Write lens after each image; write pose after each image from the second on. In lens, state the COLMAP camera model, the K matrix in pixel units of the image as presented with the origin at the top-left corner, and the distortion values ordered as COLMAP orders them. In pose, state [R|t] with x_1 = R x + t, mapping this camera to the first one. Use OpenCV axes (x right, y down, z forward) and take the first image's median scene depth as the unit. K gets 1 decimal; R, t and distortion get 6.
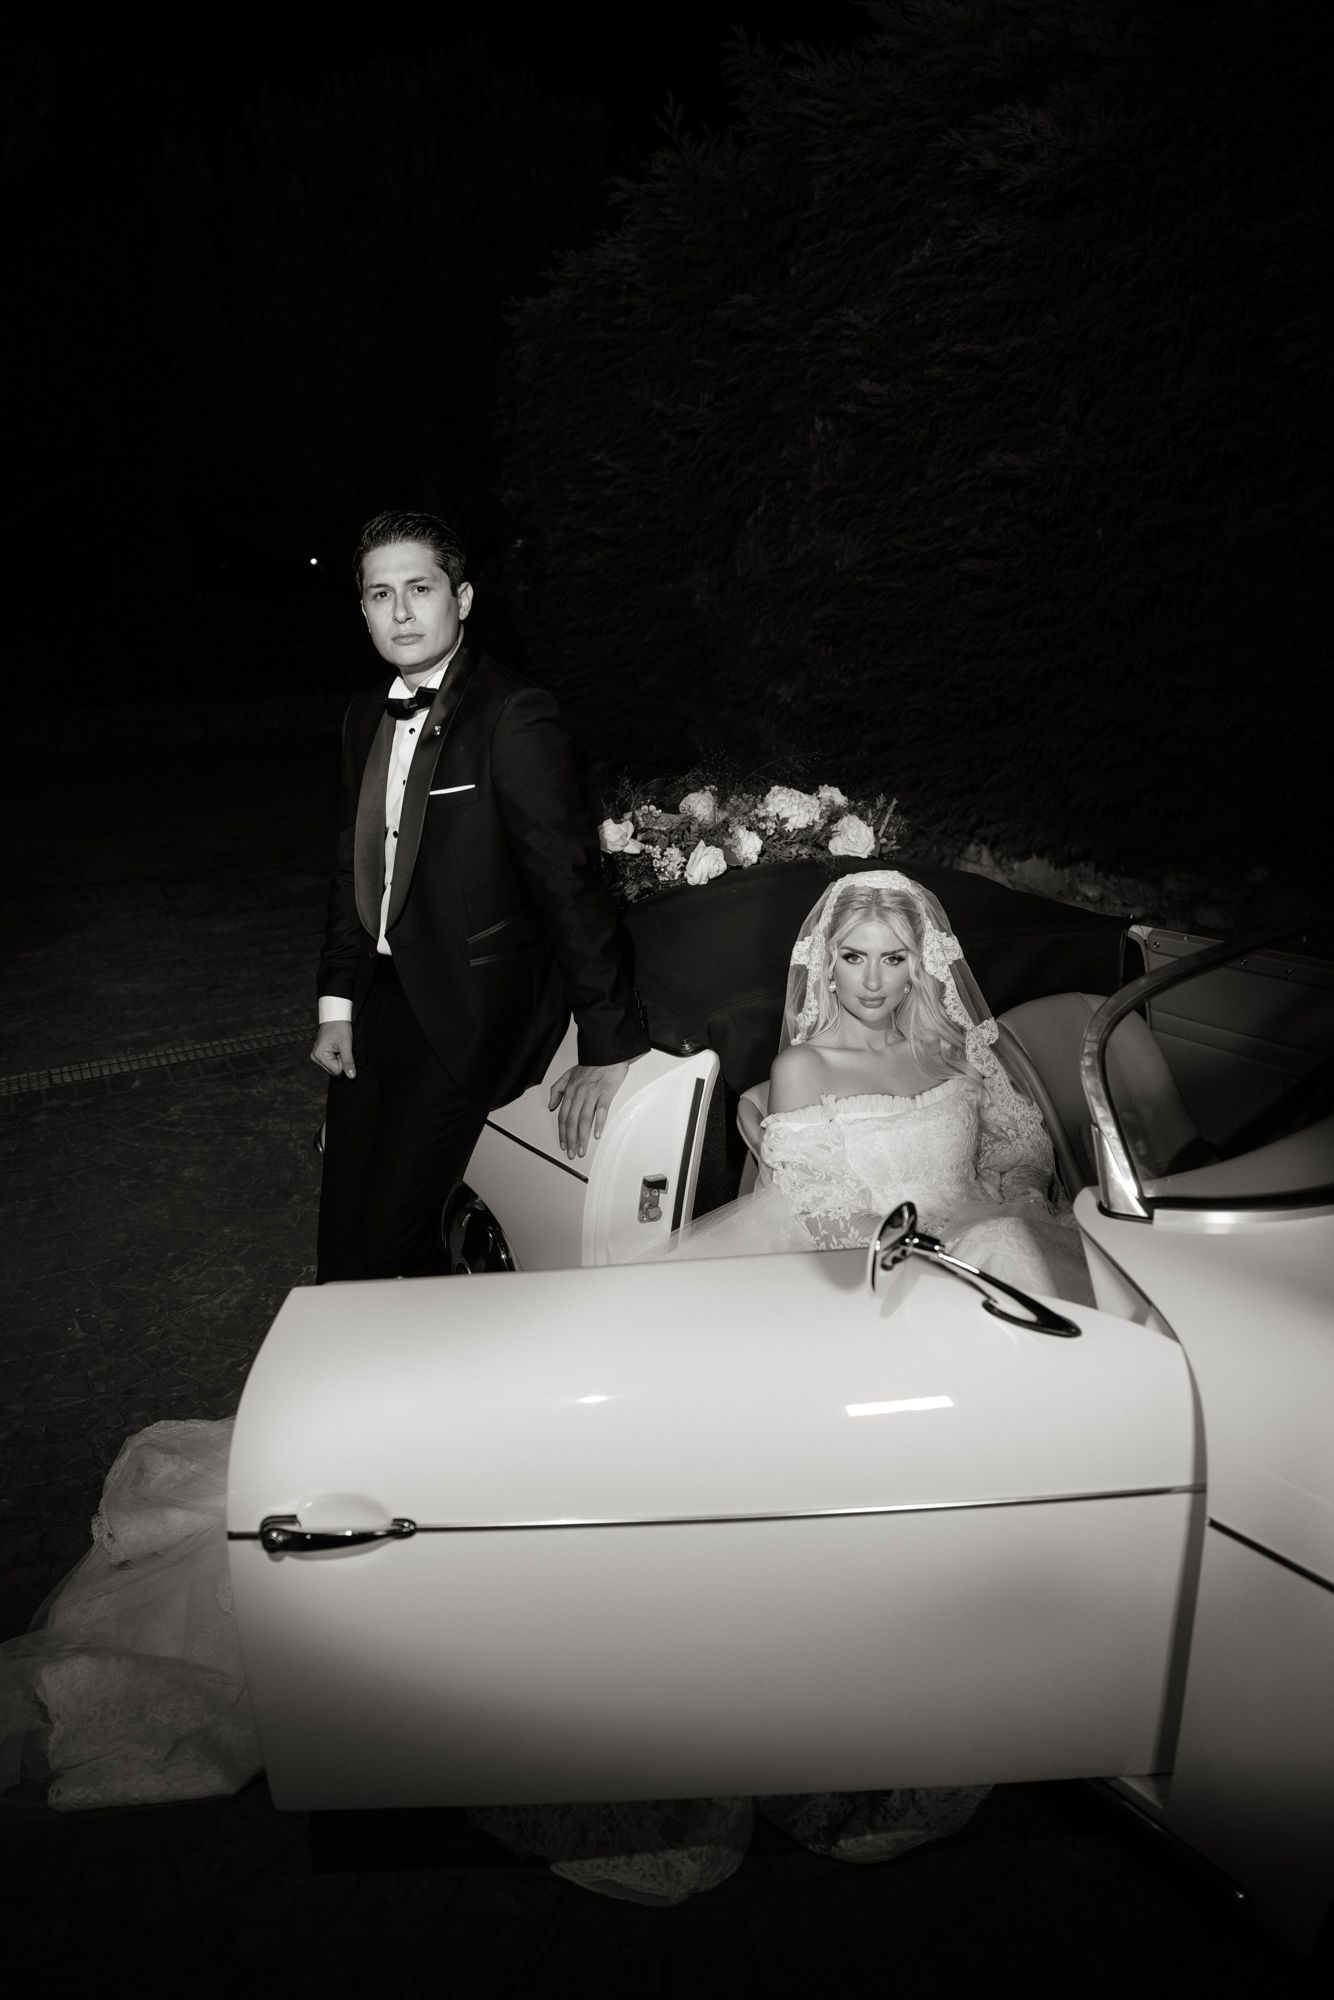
lens RADIAL K [[1448.5, 0, 667.0], [0, 1448.5, 1000.0], [0, 0, 1]] dist [-0.022674, 0.002222]
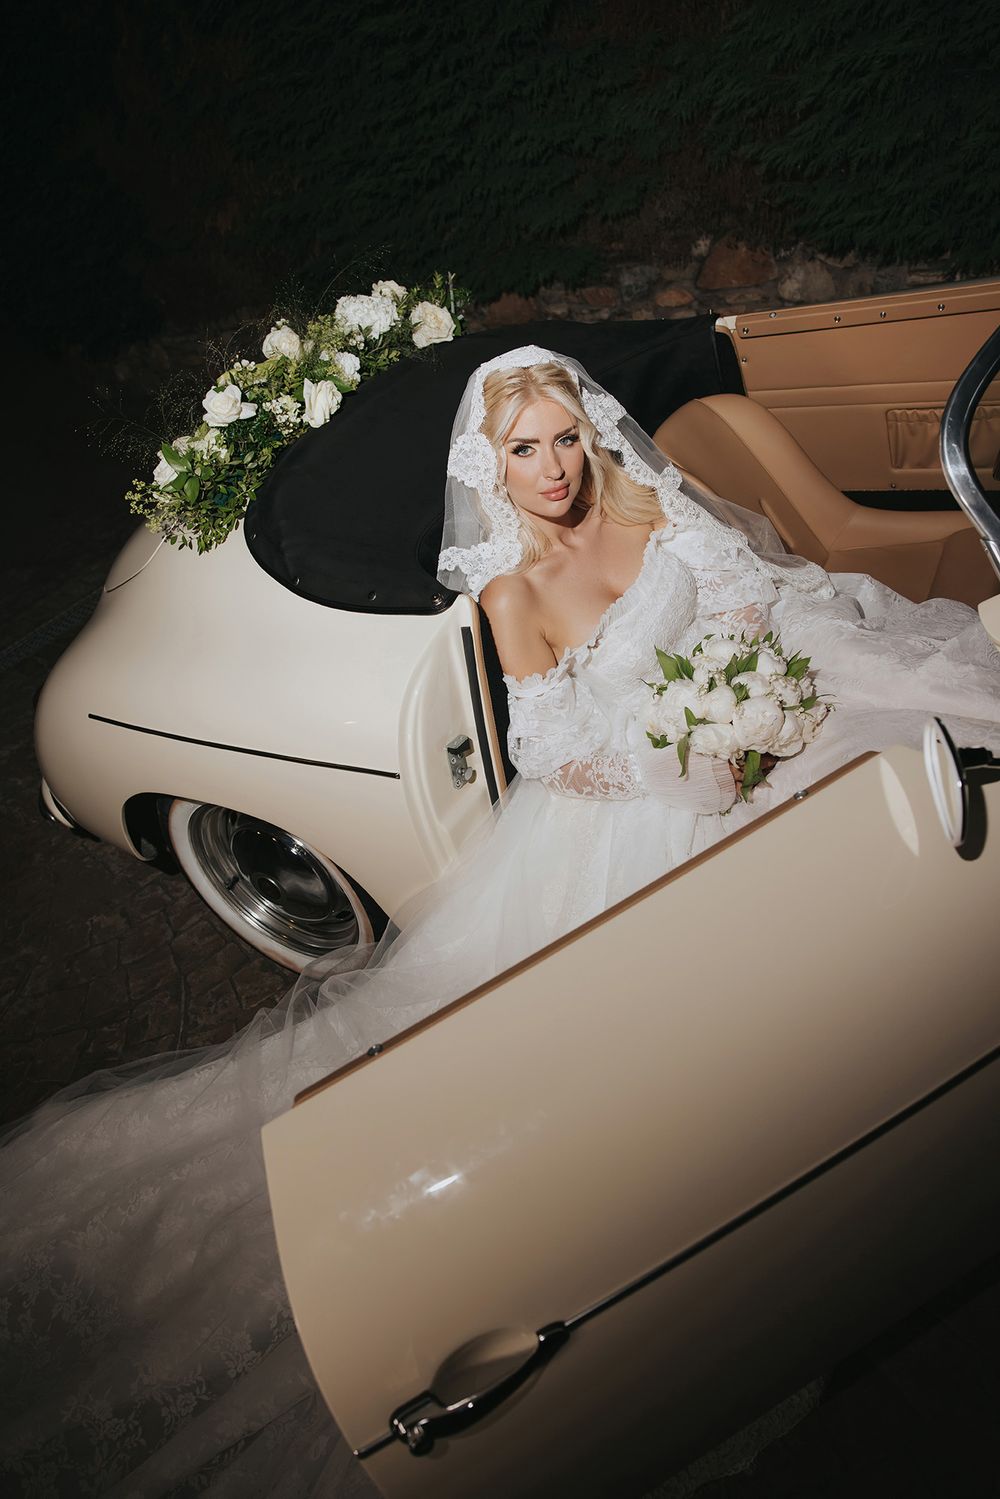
lens RADIAL K [[1085.7, 0, 500.0], [0, 1085.7, 749.5], [0, 0, 1]] dist [-0.022674, 0.002222]
pose [[0.895681, -0.404280, 0.185239, -0.088446], [0.342189, 0.892609, 0.293525, -0.055407], [-0.284012, -0.199518, 0.937832, 0.237582]]
